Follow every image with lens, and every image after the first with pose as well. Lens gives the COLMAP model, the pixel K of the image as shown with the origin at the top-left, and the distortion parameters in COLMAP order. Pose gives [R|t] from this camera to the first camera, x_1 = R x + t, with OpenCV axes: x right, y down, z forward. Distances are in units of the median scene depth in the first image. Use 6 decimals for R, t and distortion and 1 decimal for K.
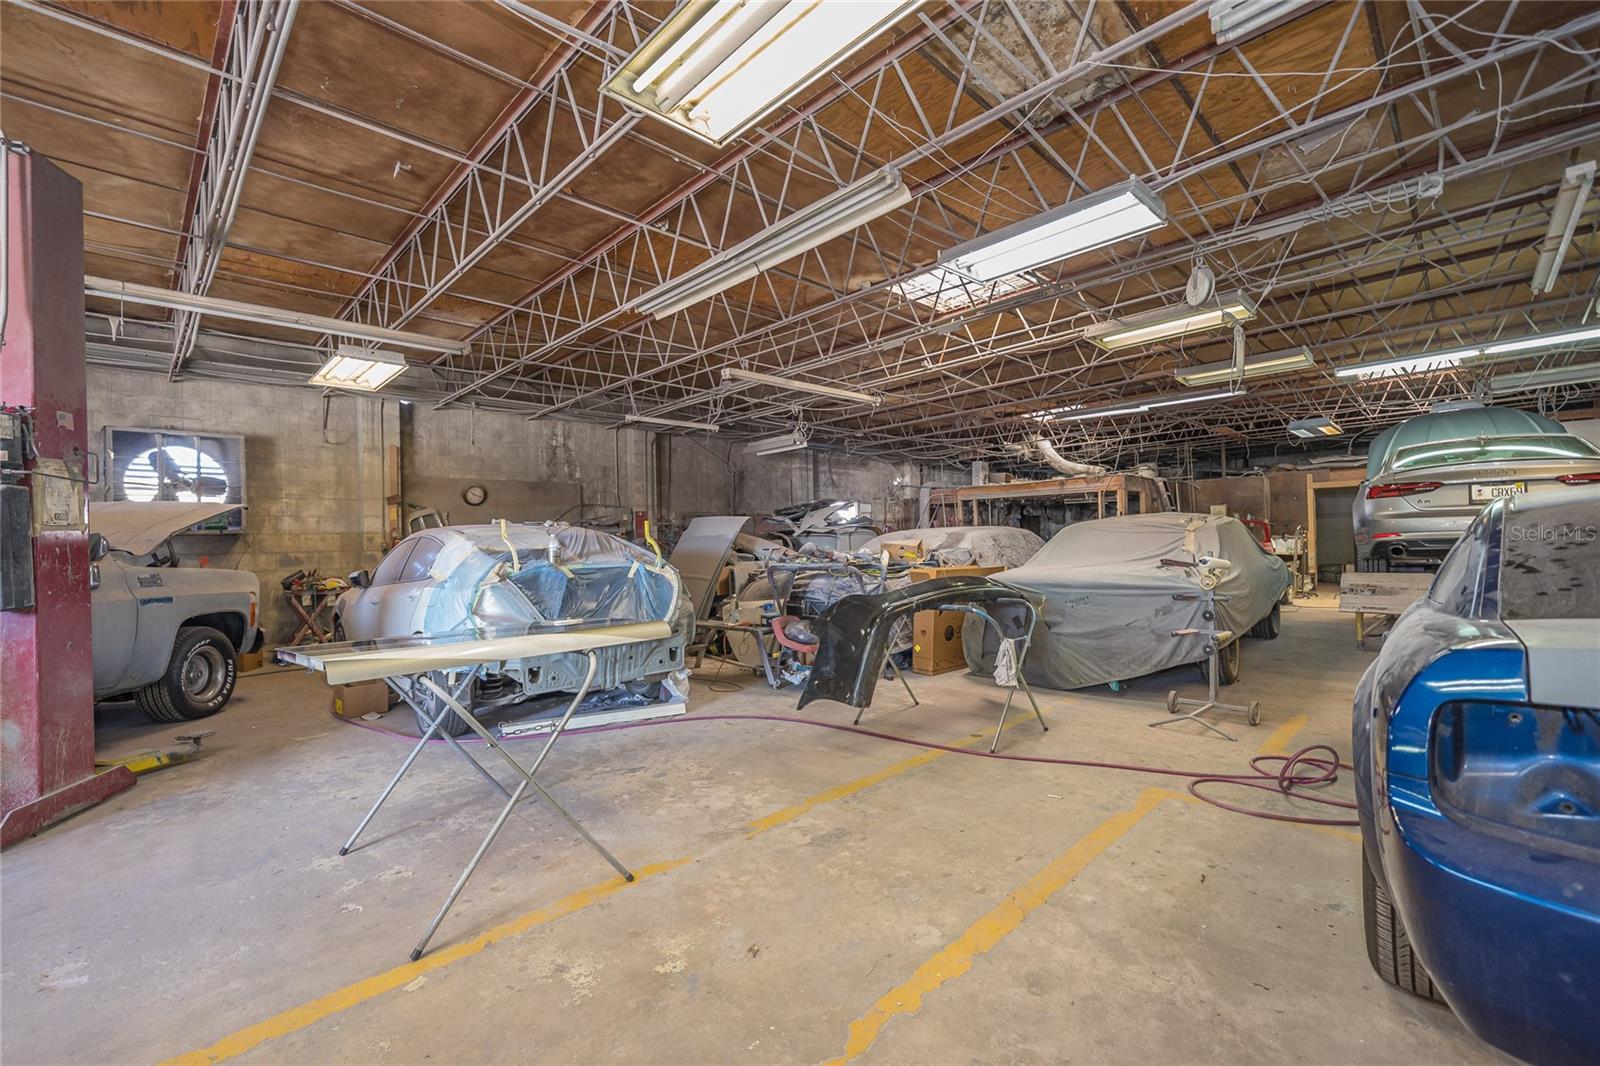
lens RADIAL K [[680.4, 0, 805.2], [0, 680.4, 536.8], [0, 0, 1]] dist [-0.000089, -0.000002]
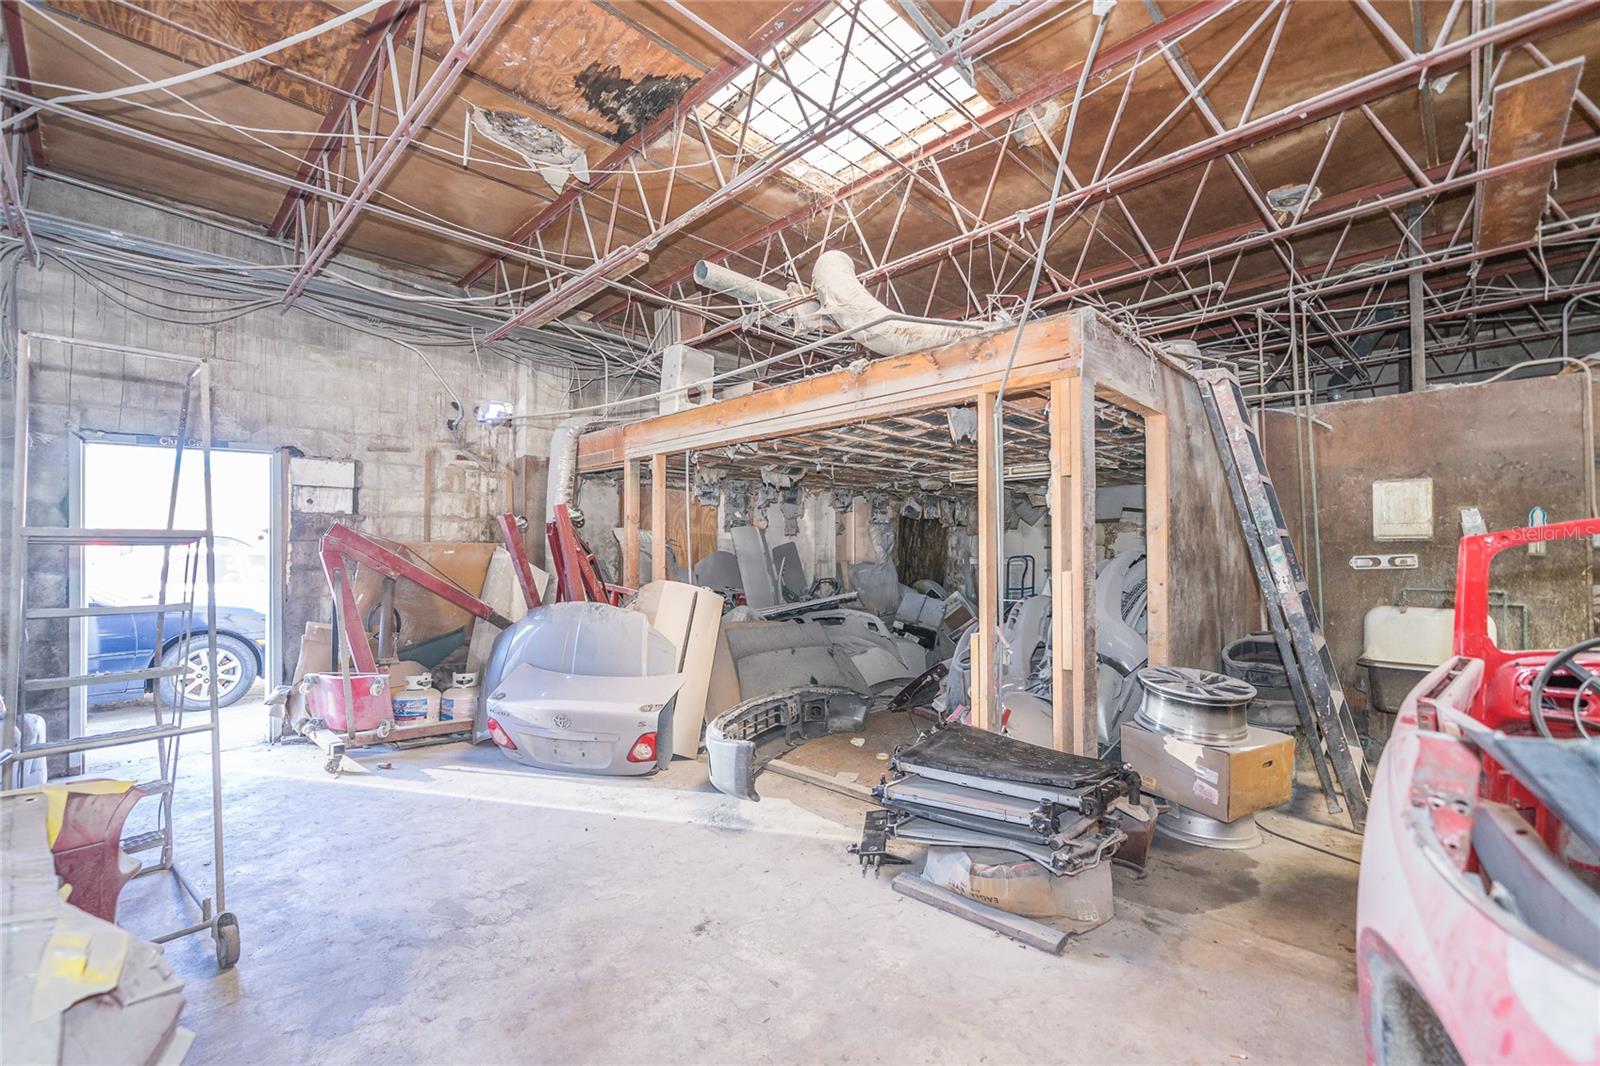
lens RADIAL K [[680.4, 0, 805.2], [0, 680.4, 536.8], [0, 0, 1]] dist [-0.000089, -0.000002]
pose [[0.999750, 0.017303, 0.014176, 1.122040], [-0.017571, 0.999666, 0.018977, -0.070760], [-0.013843, -0.019221, 0.999719, 2.318336]]
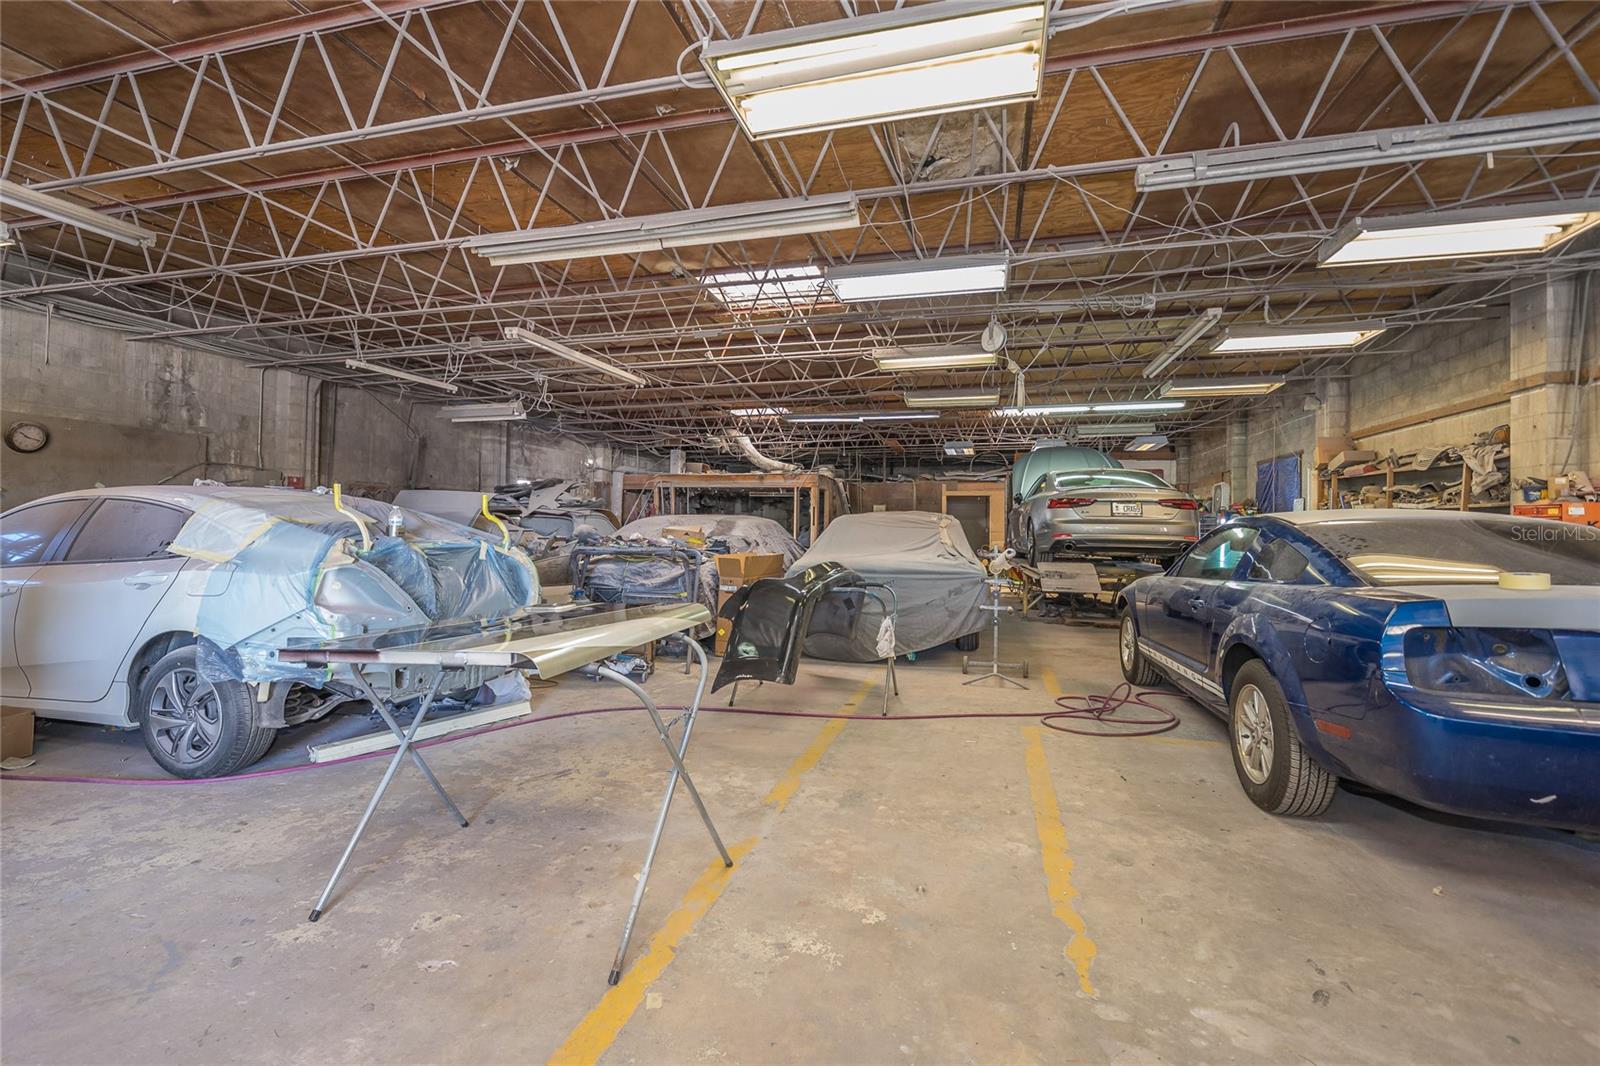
lens RADIAL K [[695.6, 0, 795.7], [0, 695.6, 512.3], [0, 0, 1]] dist [-0.000014, 0.000046]
pose [[0.873507, 0.044572, 0.484766, -0.338041], [-0.036919, 0.998997, -0.025329, 0.007192], [-0.485409, 0.004228, 0.874277, 0.033572]]
